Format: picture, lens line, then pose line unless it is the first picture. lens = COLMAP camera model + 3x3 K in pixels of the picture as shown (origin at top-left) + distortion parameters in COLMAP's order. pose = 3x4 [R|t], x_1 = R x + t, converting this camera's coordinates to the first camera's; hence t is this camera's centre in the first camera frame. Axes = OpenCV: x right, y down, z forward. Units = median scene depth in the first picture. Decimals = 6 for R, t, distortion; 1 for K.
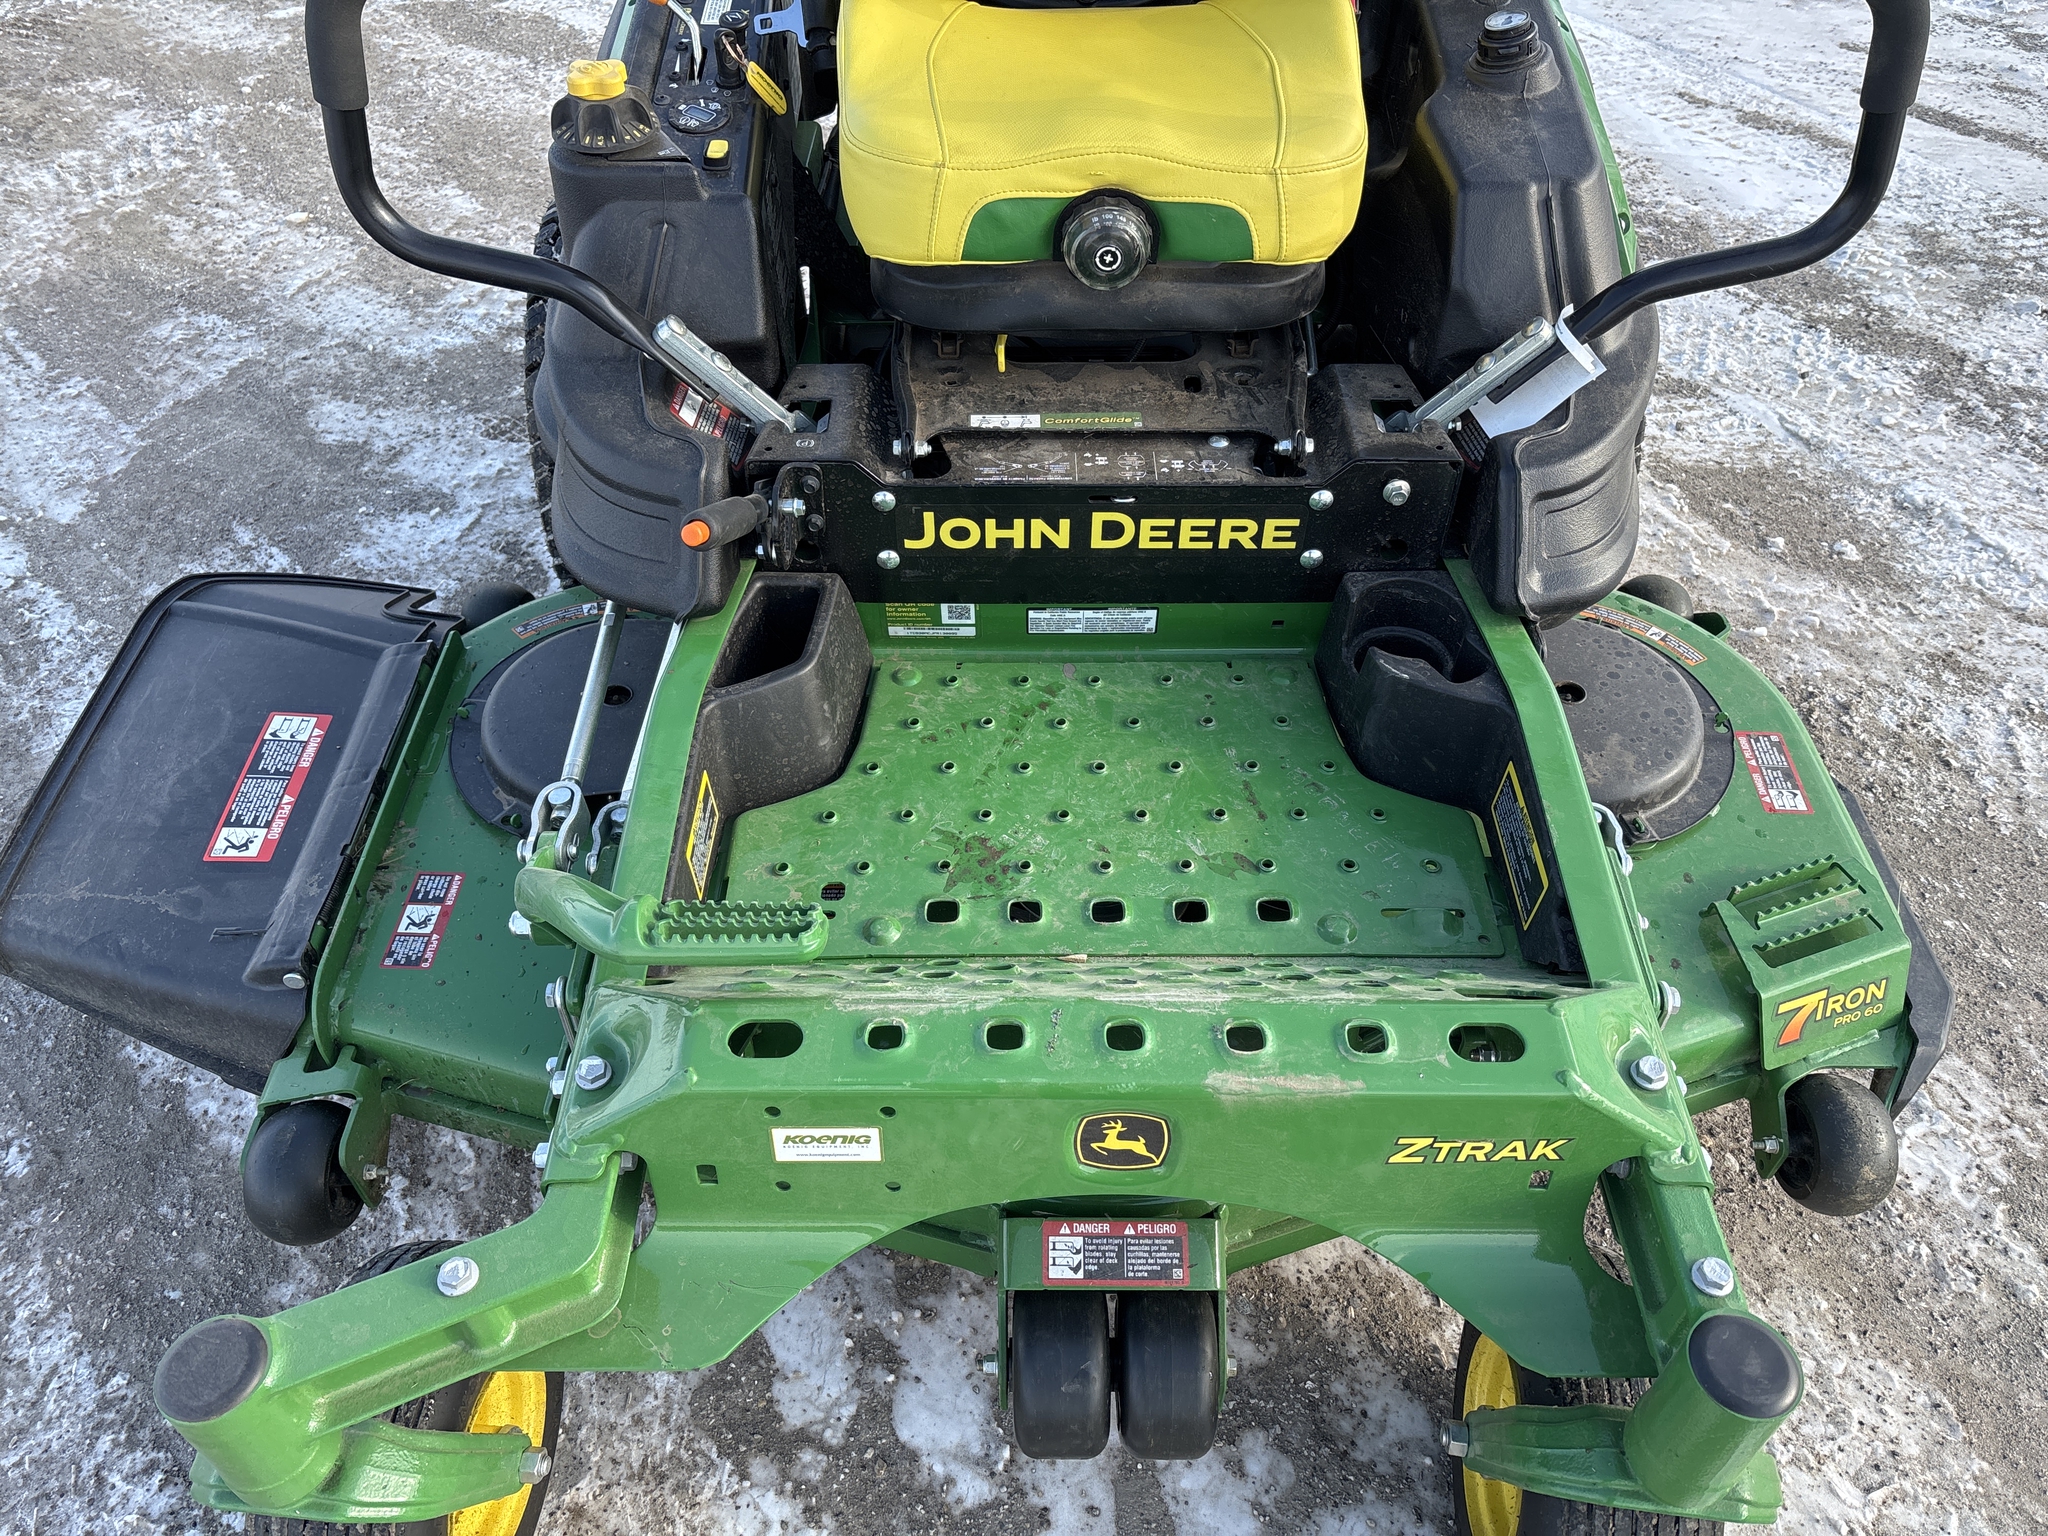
lens RADIAL K [[1528.3, 0, 1025.7], [0, 1528.3, 790.1], [0, 0, 1]] dist [0.058125, -0.063291]
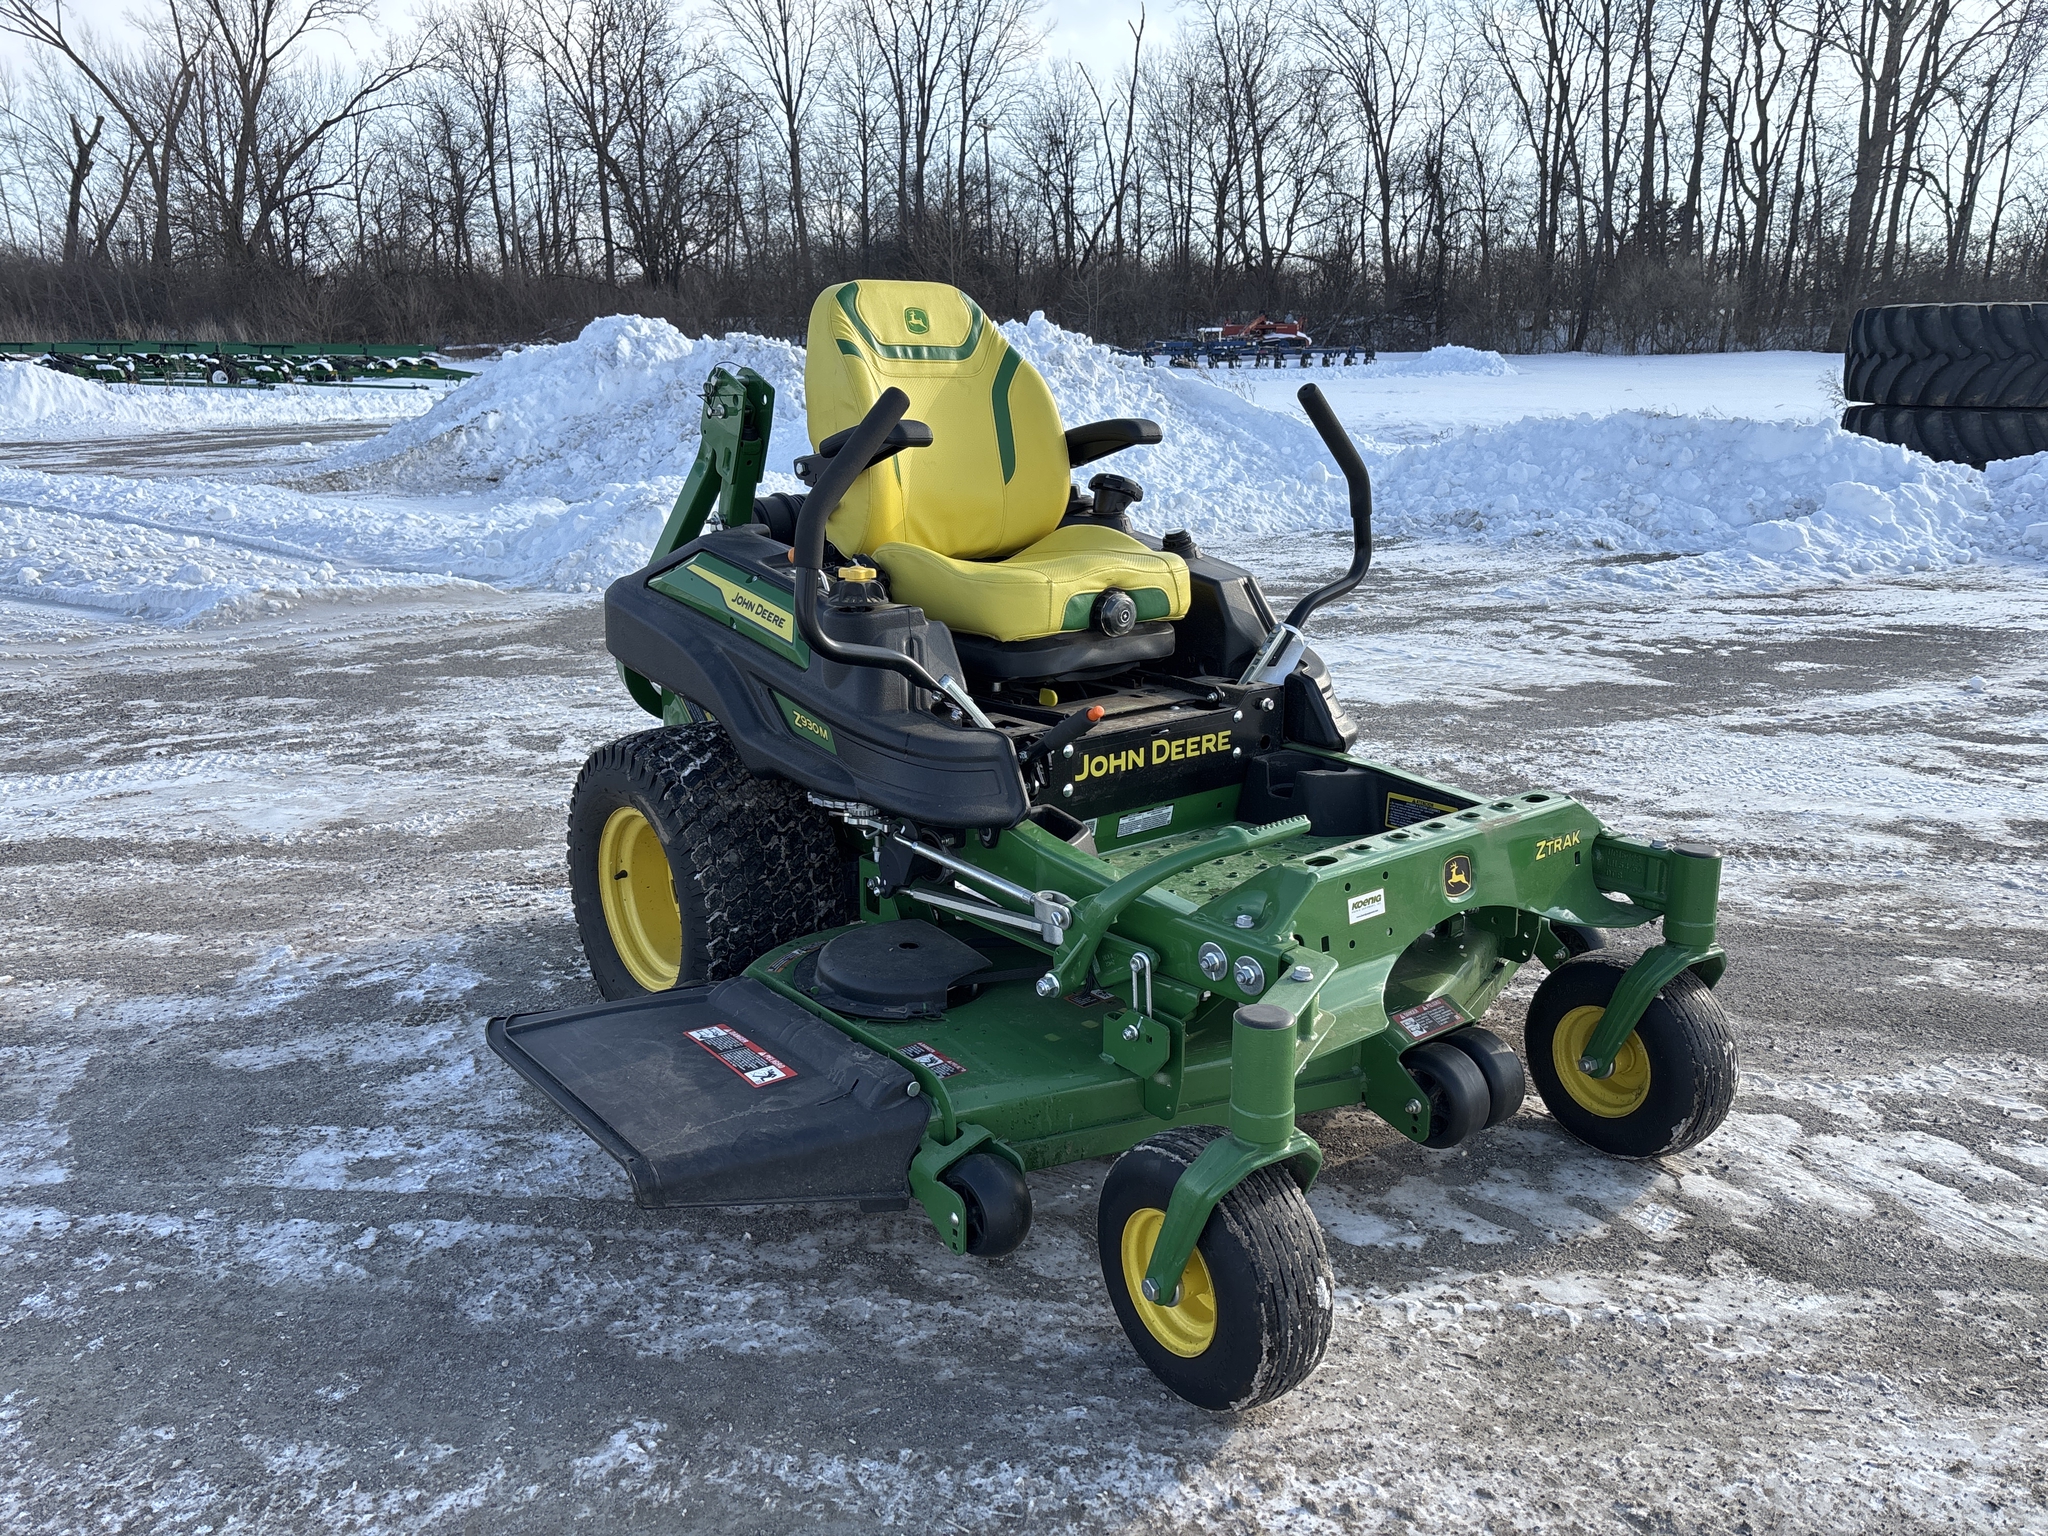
lens RADIAL K [[1541.6, 0, 1024.0], [0, 1541.6, 768.0], [0, 0, 1]] dist [0.039099, -0.031046]
pose [[0.775862, -0.159987, 0.610281, -1.188913], [0.458370, 0.807617, -0.371015, 0.452310], [-0.433515, 0.567591, 0.699932, -0.209133]]
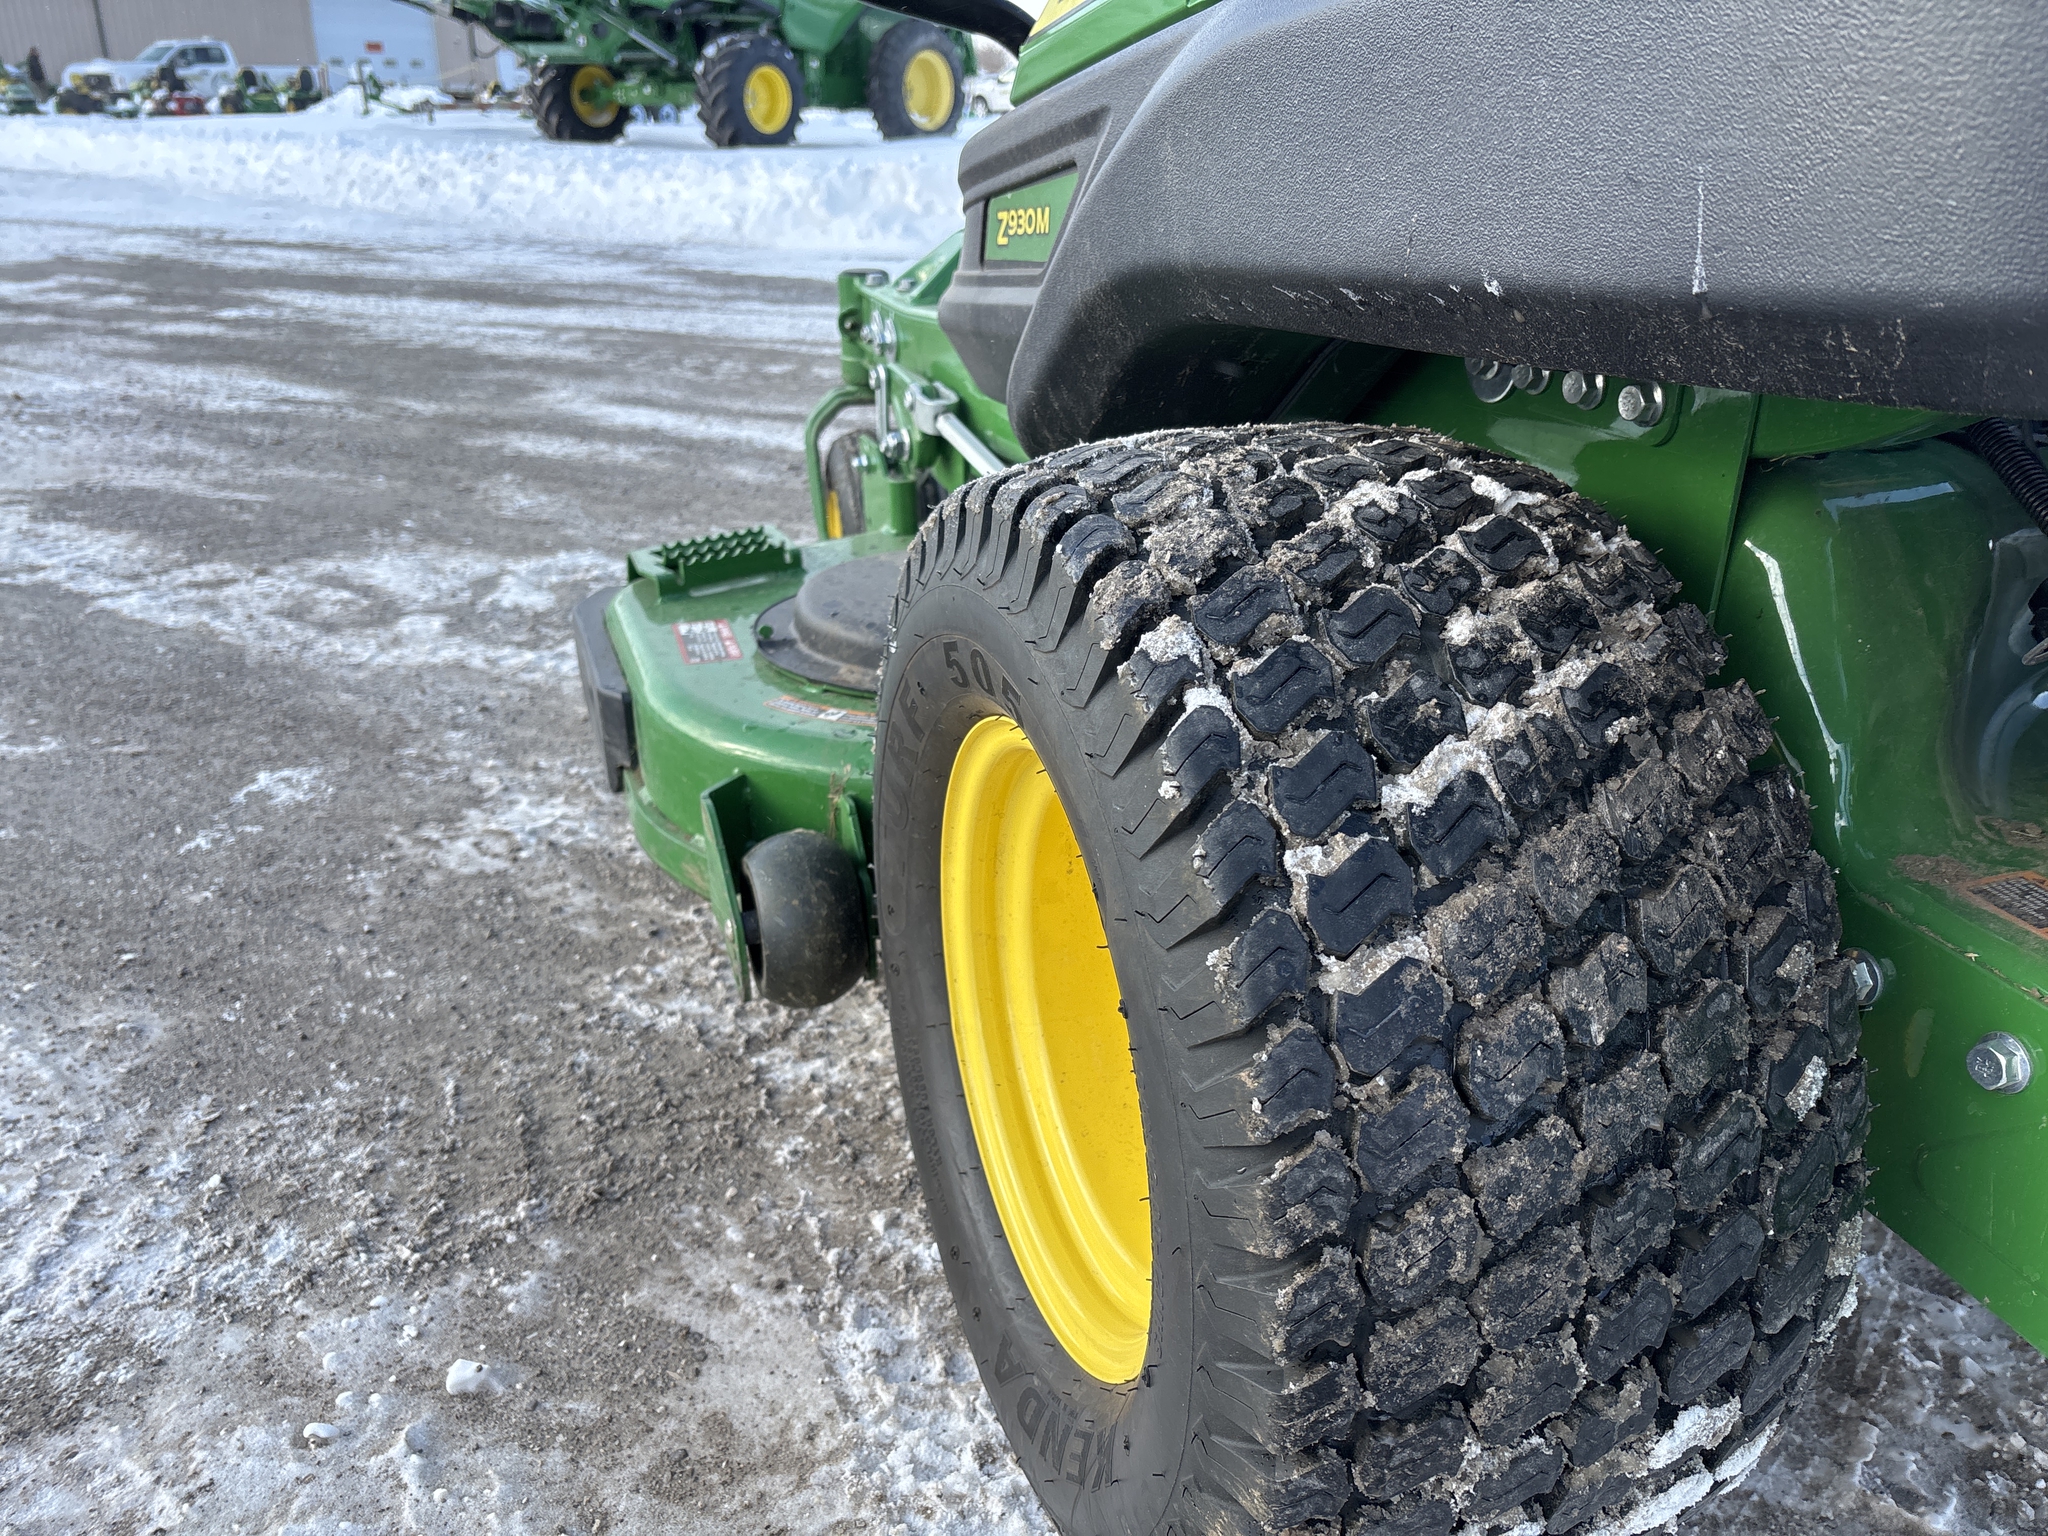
lens RADIAL K [[1550.3, 0, 1016.7], [0, 1550.3, 767.5], [0, 0, 1]] dist [0.031176, -0.021977]
pose [[-0.941356, 0.140718, -0.306670, 0.667804], [-0.241509, 0.353709, 0.903639, -0.888417], [0.235630, 0.924710, -0.298982, 1.521453]]
